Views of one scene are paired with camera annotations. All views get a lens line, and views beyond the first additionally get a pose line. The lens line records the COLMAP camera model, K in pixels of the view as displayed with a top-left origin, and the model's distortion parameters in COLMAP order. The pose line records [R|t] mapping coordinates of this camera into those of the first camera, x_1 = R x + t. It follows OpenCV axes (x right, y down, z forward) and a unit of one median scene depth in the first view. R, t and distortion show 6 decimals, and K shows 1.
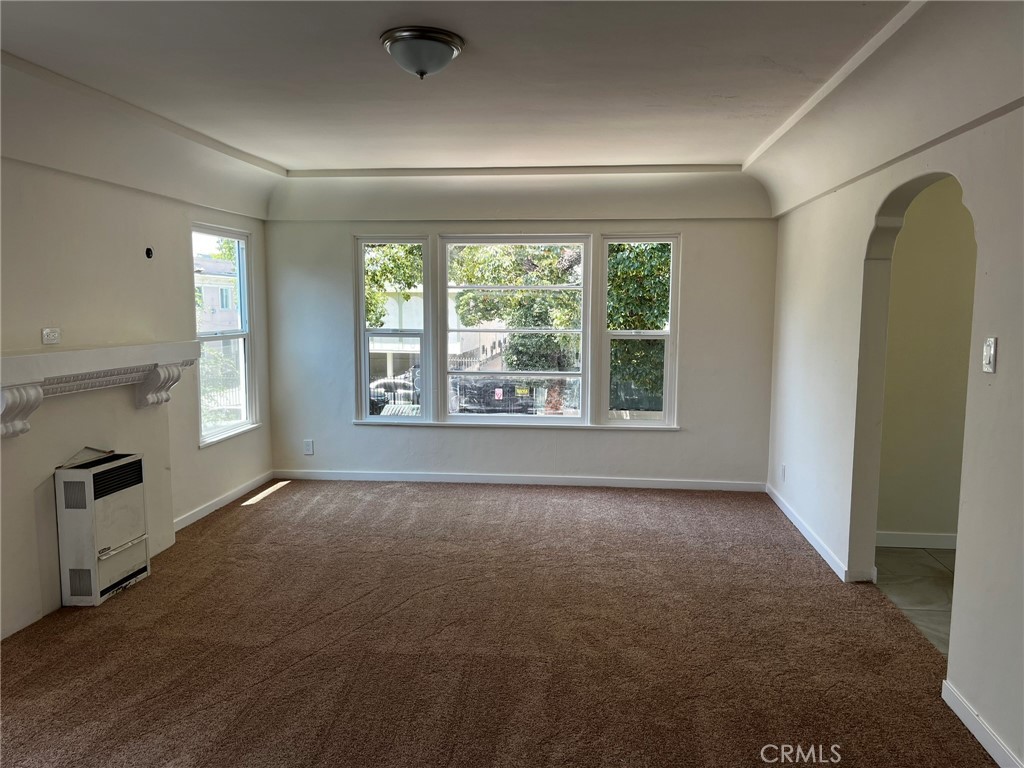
lens RADIAL K [[768.7, 0, 514.8], [0, 768.7, 384.9], [0, 0, 1]] dist [0.043487, -0.019904]
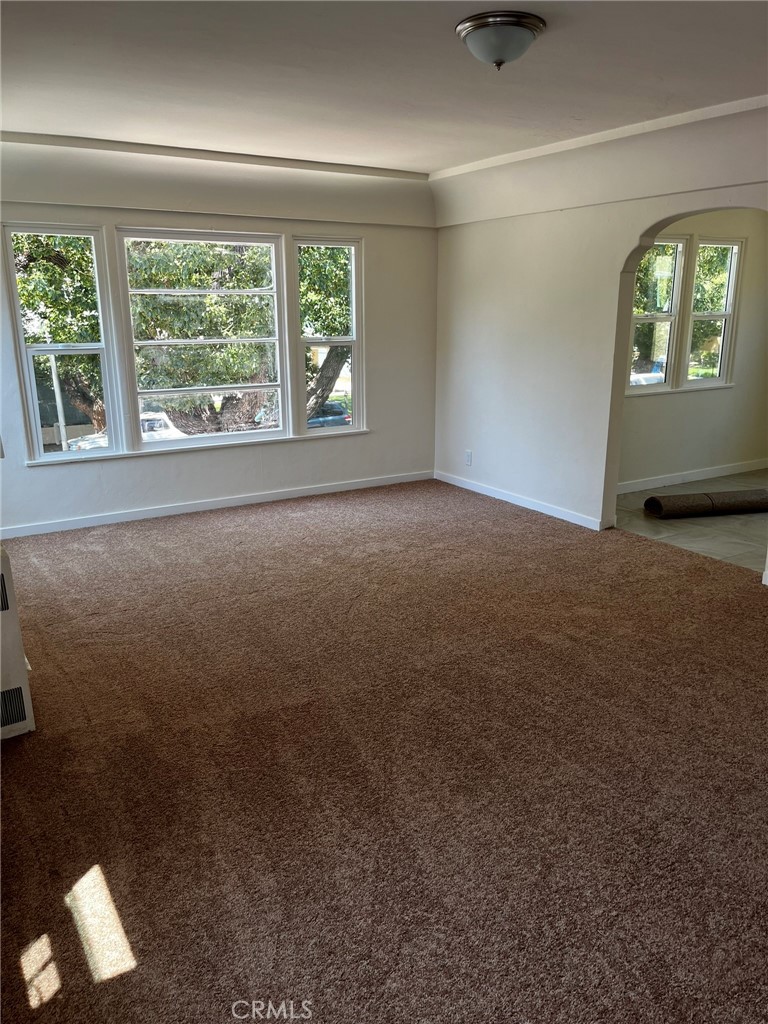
lens RADIAL K [[768.7, 0, 385.7], [0, 768.7, 514.0], [0, 0, 1]] dist [0.043487, -0.019904]
pose [[0.794606, -0.165442, 0.584150, -0.418184], [0.070047, 0.980713, 0.182473, -0.023215], [-0.603072, -0.104076, 0.790868, 0.134984]]
